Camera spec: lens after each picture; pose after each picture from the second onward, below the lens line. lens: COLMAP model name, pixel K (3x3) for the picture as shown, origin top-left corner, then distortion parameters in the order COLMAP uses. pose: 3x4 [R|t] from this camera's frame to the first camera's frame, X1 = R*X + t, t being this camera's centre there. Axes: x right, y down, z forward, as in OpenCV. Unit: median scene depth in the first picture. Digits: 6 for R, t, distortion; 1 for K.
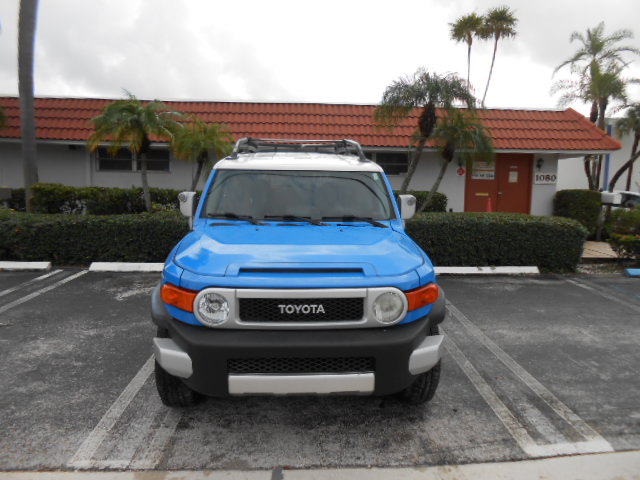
lens RADIAL K [[478.2, 0, 322.2], [0, 478.2, 240.4], [0, 0, 1]] dist [-0.019219, 0.008790]
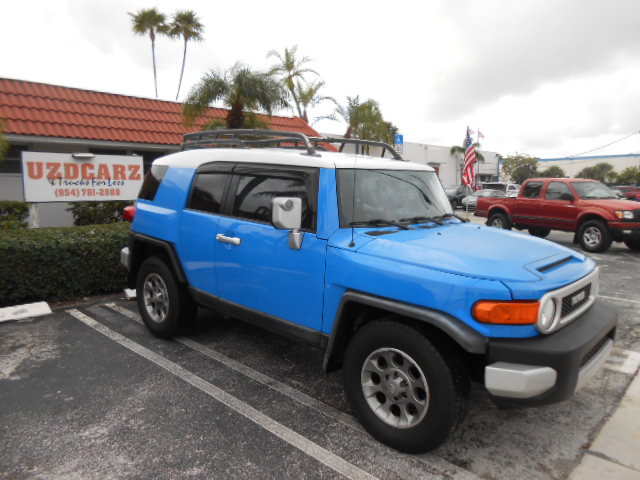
lens RADIAL K [[478.2, 0, 322.2], [0, 478.2, 240.4], [0, 0, 1]] dist [-0.019219, 0.008790]
pose [[0.722873, -0.096111, 0.684264, -0.890140], [0.096322, 0.994627, 0.037947, -0.062950], [-0.684234, 0.038478, 0.728247, 0.454045]]
